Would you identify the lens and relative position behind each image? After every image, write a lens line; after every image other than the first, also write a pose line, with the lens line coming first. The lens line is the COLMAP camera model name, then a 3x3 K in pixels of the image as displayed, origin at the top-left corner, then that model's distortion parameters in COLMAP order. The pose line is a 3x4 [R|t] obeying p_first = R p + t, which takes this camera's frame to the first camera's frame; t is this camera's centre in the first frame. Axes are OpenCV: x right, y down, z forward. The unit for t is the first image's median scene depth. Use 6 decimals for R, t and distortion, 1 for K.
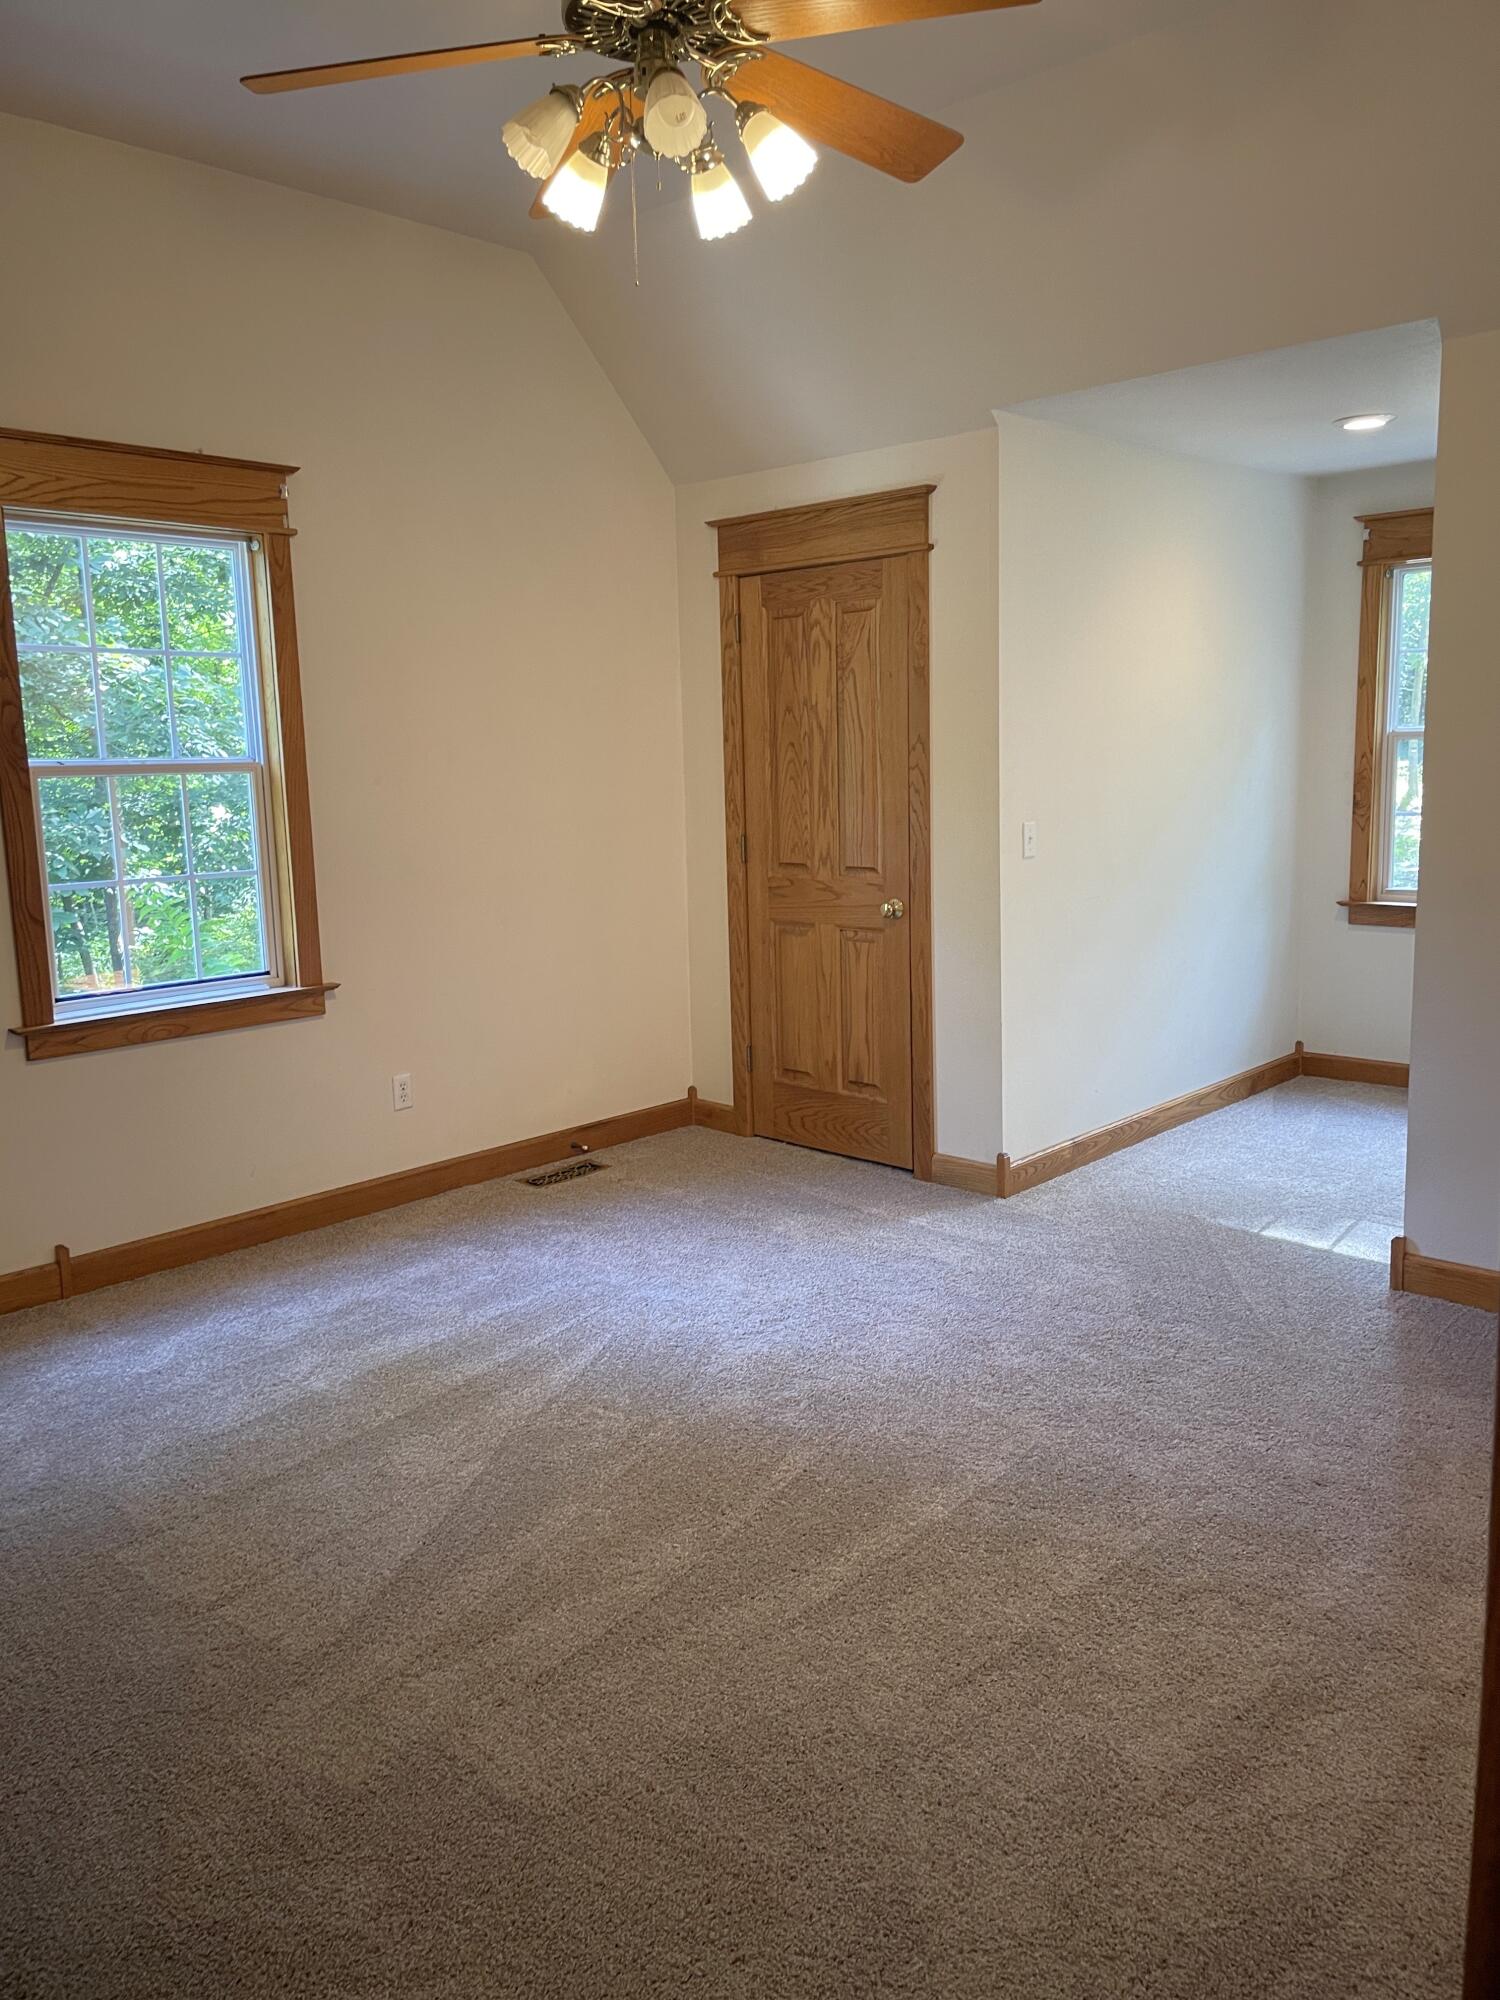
lens RADIAL K [[1523.8, 0, 753.2], [0, 1523.8, 990.4], [0, 0, 1]] dist [0.059641, -0.010531]
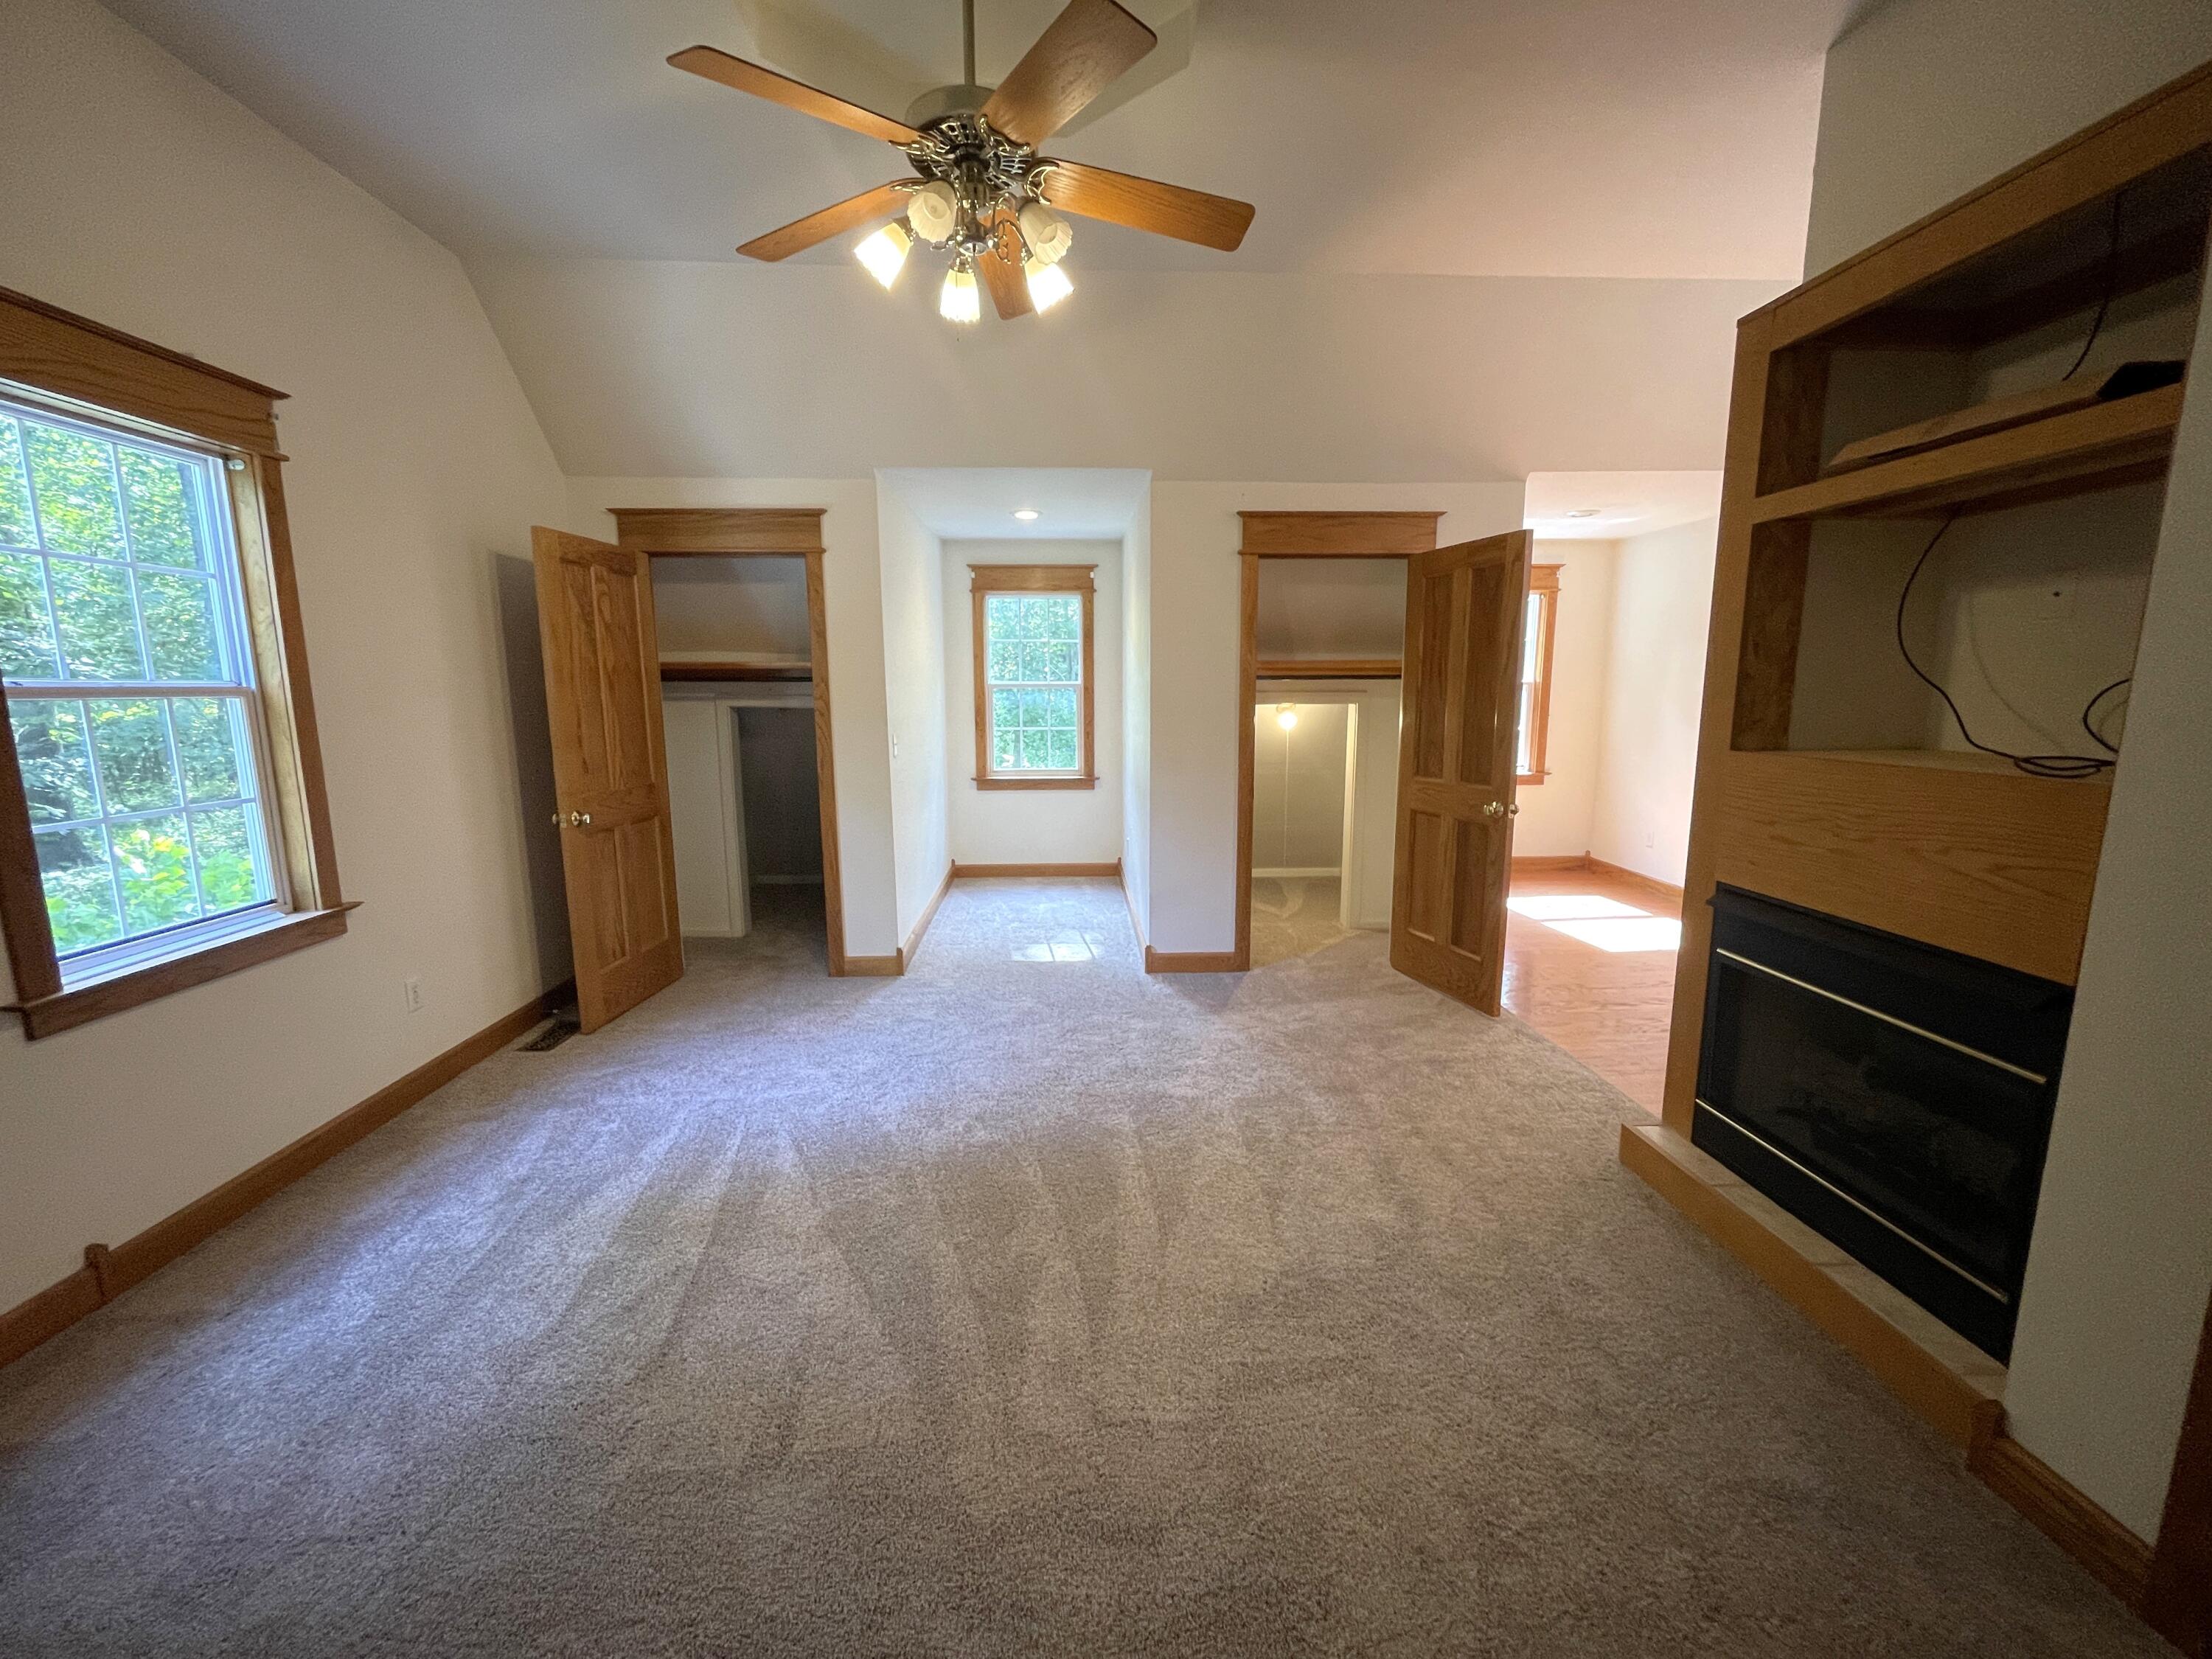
lens RADIAL K [[897.8, 0, 1093.6], [0, 897.8, 833.0], [0, 0, 1]] dist [-0.000920, -0.000934]
pose [[0.702457, -0.096321, 0.705178, -0.338310], [0.103502, 0.994092, 0.032680, -0.018639], [-0.704160, 0.050031, 0.708277, 0.213145]]
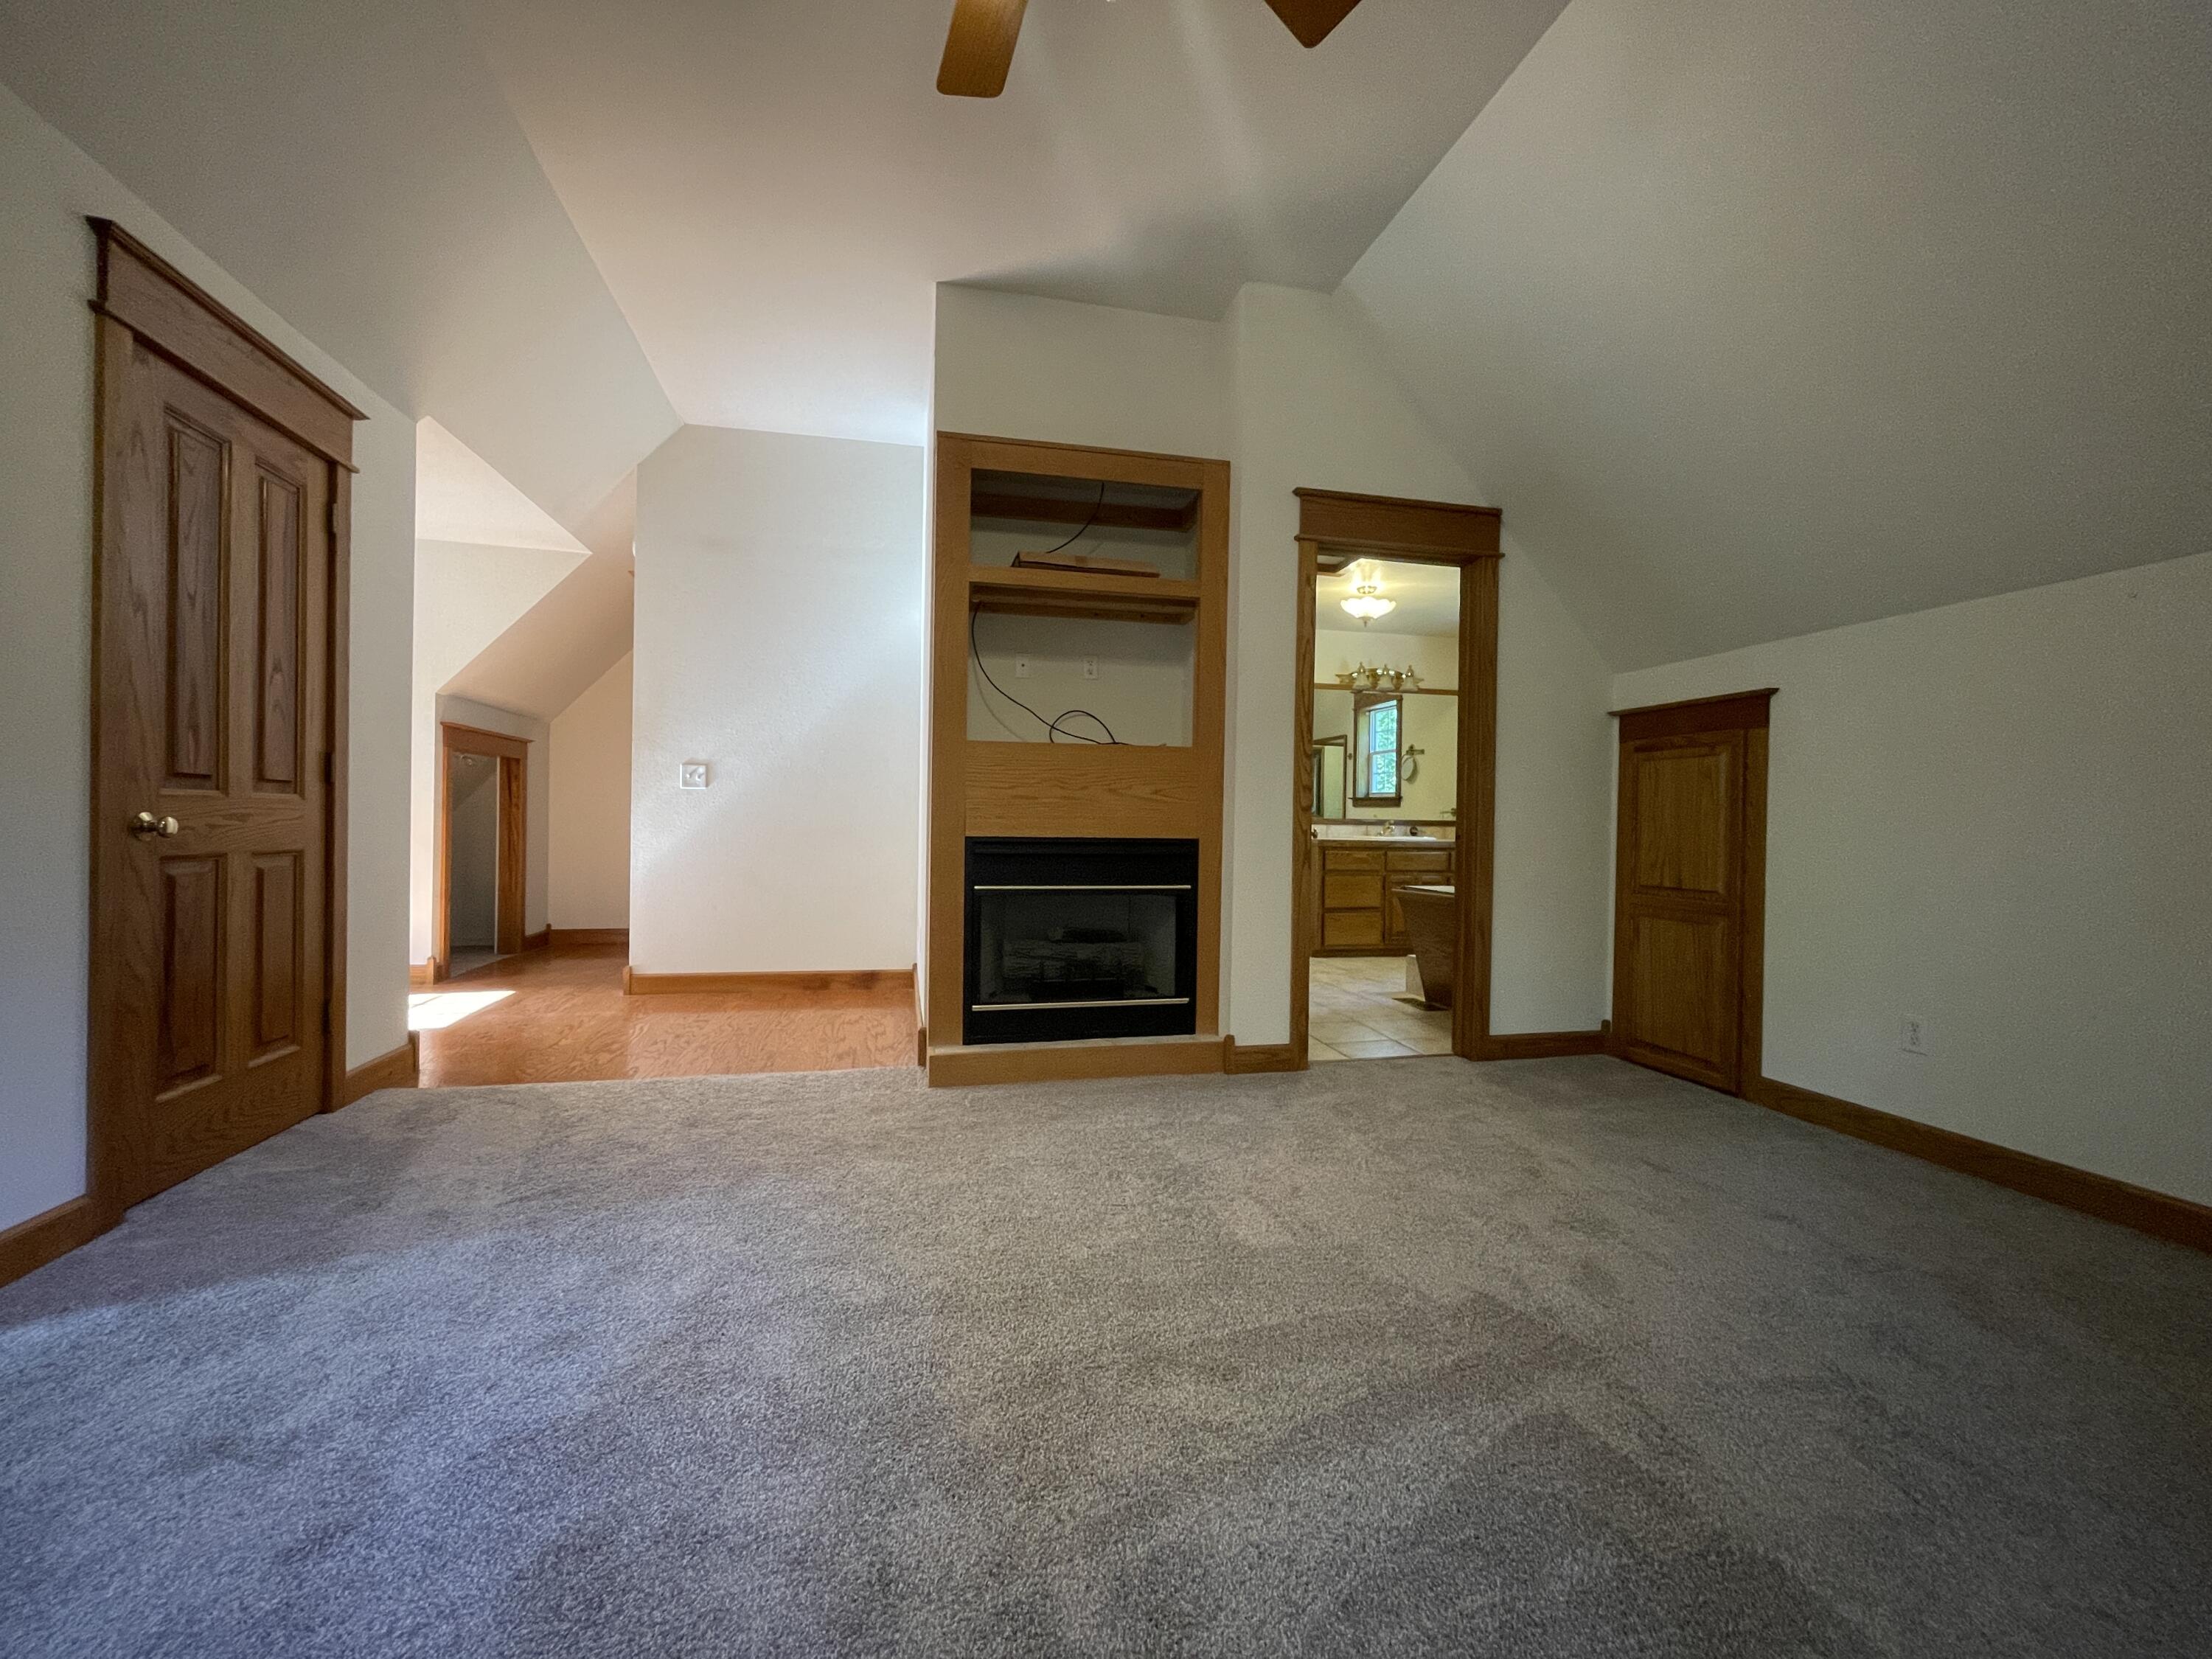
lens RADIAL K [[897.8, 0, 1096.3], [0, 897.8, 831.1], [0, 0, 1]] dist [-0.000920, -0.000934]
pose [[-0.828261, 0.007338, 0.560295, -0.195628], [0.095910, 0.987015, 0.128854, -0.021374], [-0.552074, 0.160463, -0.818209, 0.842250]]
